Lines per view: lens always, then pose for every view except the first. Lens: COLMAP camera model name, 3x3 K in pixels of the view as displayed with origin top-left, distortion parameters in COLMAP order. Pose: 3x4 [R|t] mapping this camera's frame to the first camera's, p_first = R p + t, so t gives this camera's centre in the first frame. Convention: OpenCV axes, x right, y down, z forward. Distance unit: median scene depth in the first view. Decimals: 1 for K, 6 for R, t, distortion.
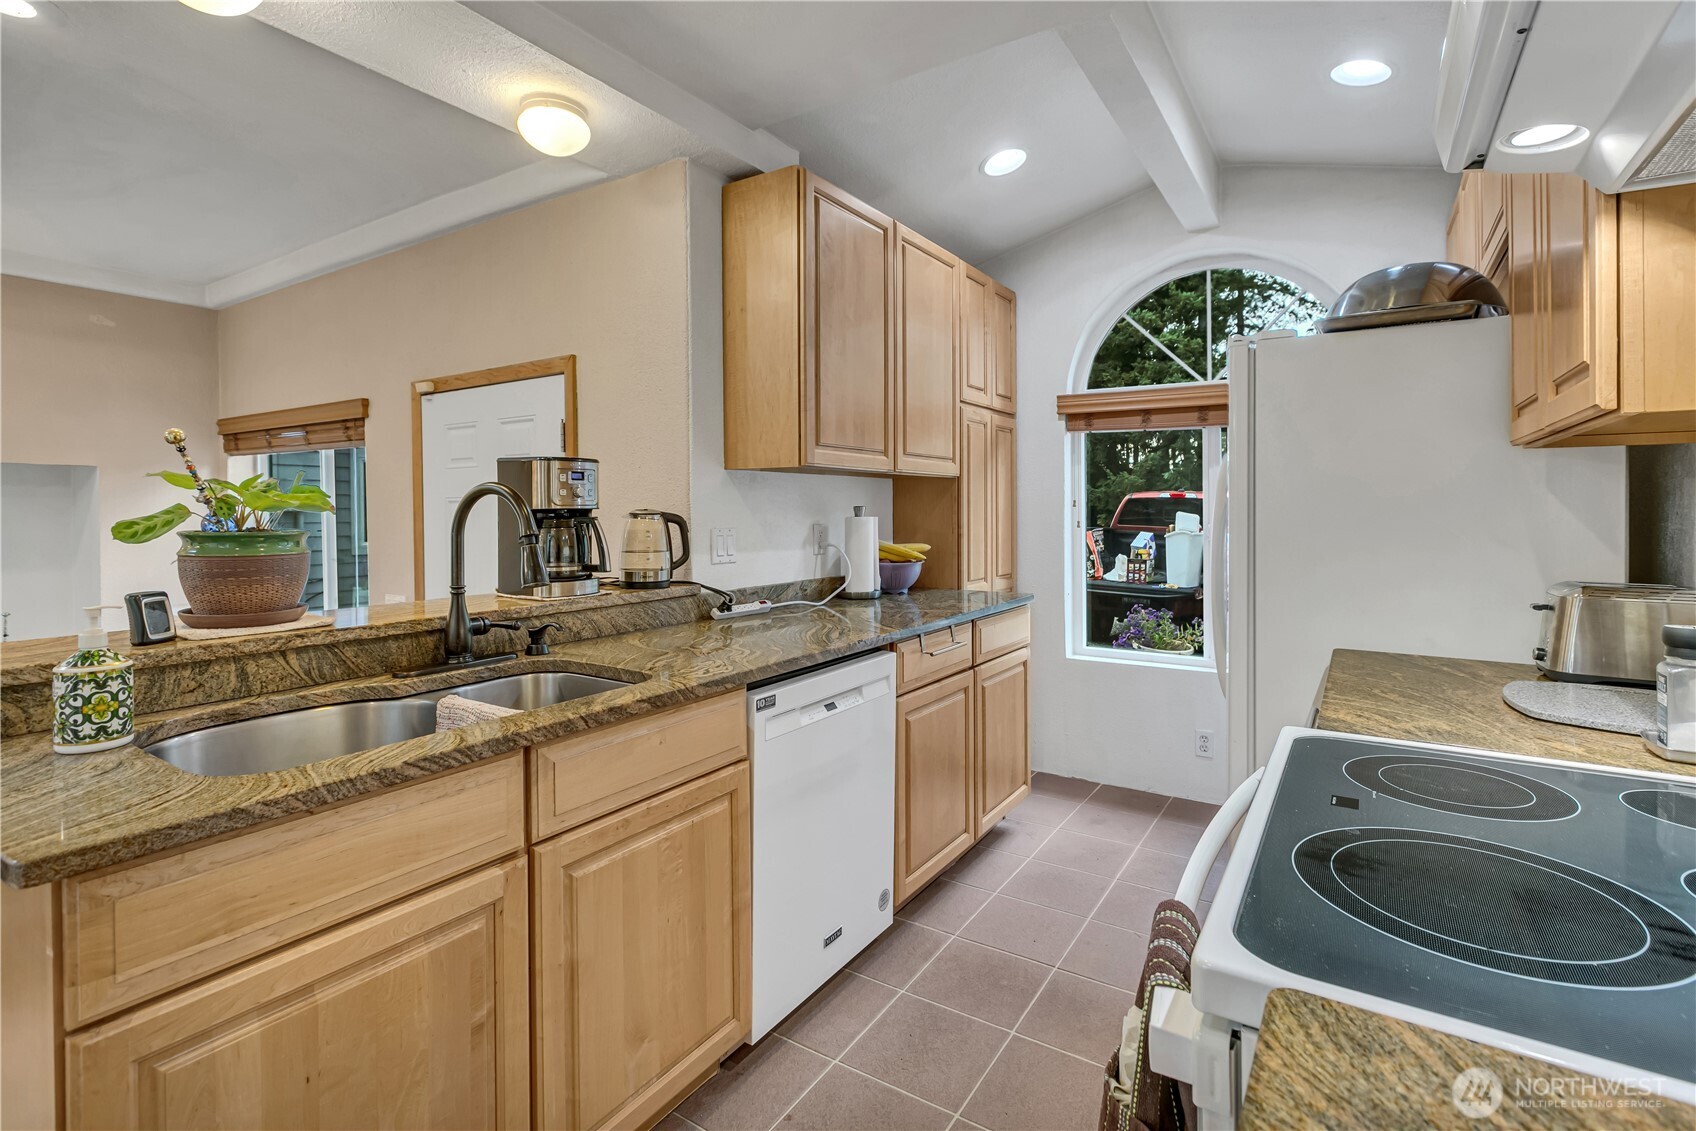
lens RADIAL K [[796.7, 0, 854.4], [0, 796.7, 513.0], [0, 0, 1]] dist [-0.001548, -0.000069]
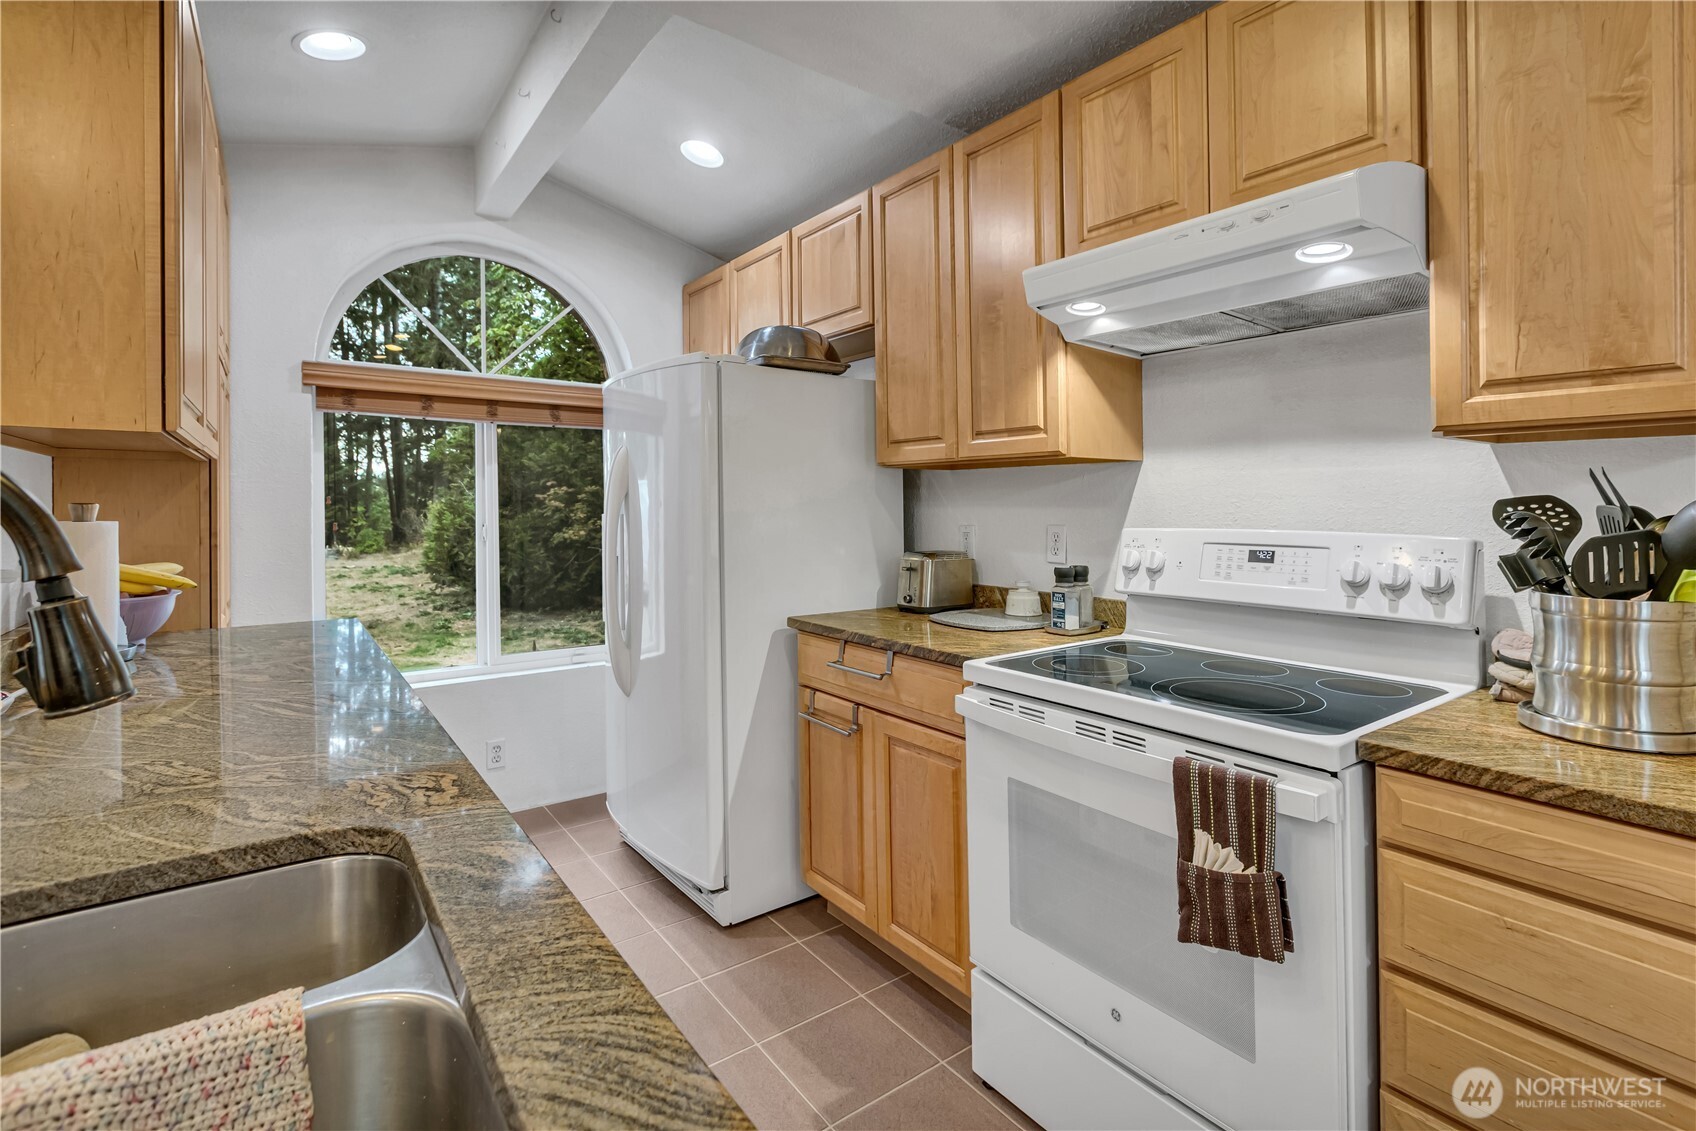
lens RADIAL K [[802.8, 0, 873.8], [0, 802.8, 498.8], [0, 0, 1]] dist [0.000208, -0.000079]
pose [[0.343593, 0.009938, 0.939066, -0.403977], [0.005504, 0.999906, -0.012596, -0.001753], [-0.939102, 0.009497, 0.343506, 0.312615]]
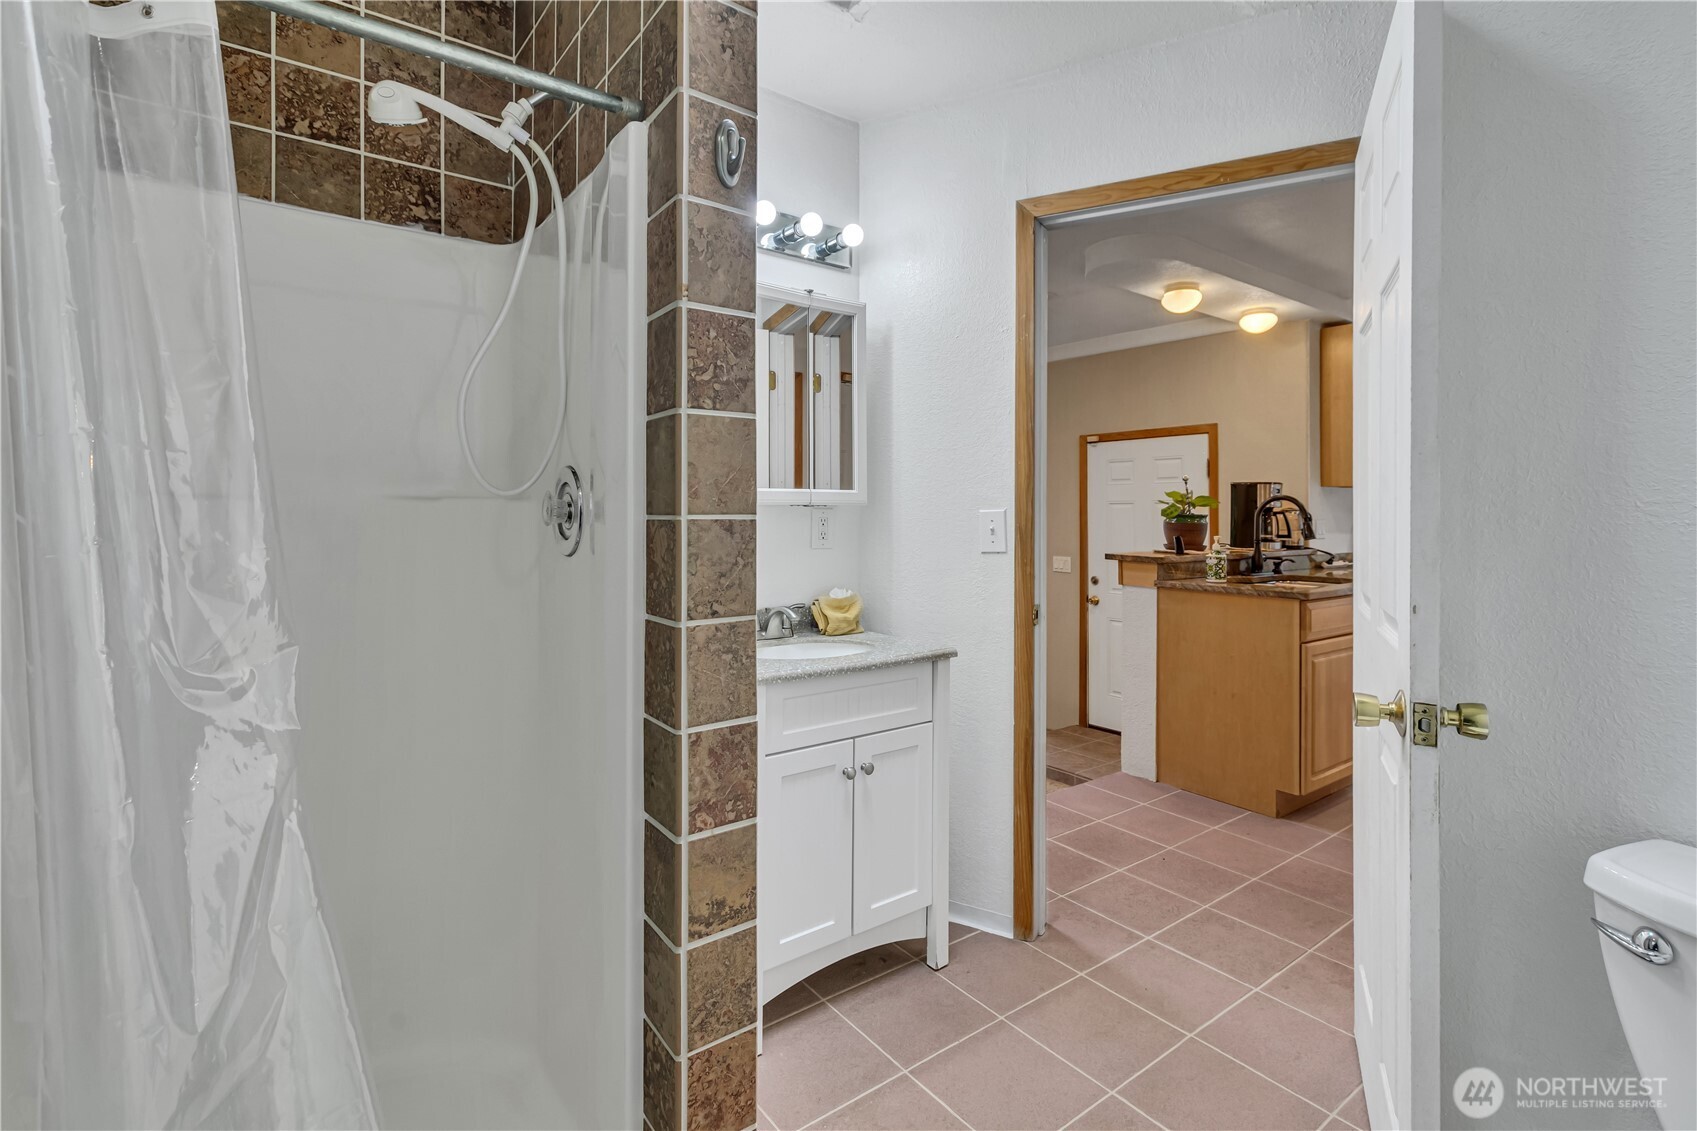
lens RADIAL K [[795.4, 0, 858.0], [0, 795.4, 505.7], [0, 0, 1]] dist [0.000057, 0.000020]
pose [[0.939404, 0.005779, -0.342764, -0.539104], [-0.010410, 0.999878, -0.011671, 0.020742], [0.342654, 0.014532, 0.939349, -1.064325]]
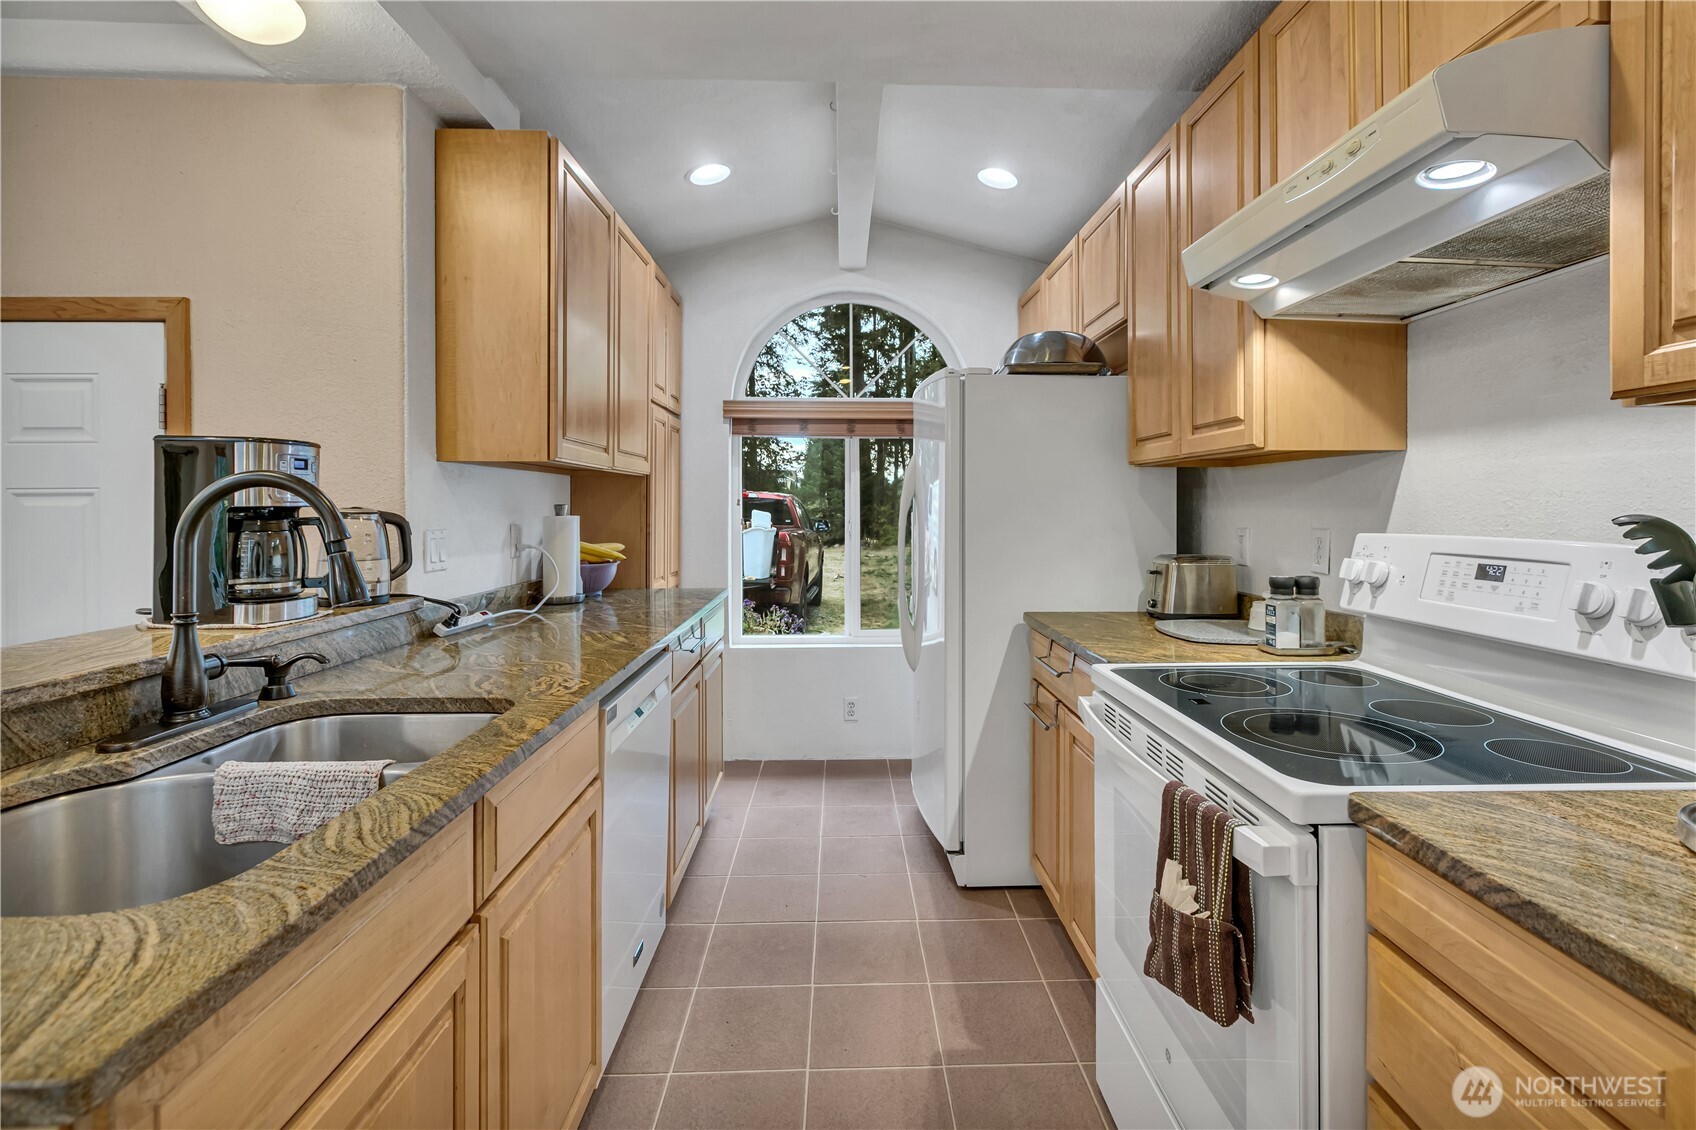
lens RADIAL K [[793.7, 0, 858.6], [0, 793.7, 506.1], [0, 0, 1]] dist [0.001374, 0.000132]
pose [[0.824869, 0.002582, 0.565318, -0.275748], [0.001604, 0.999975, -0.006908, 0.000355], [-0.565321, 0.006605, 0.824844, 0.044032]]
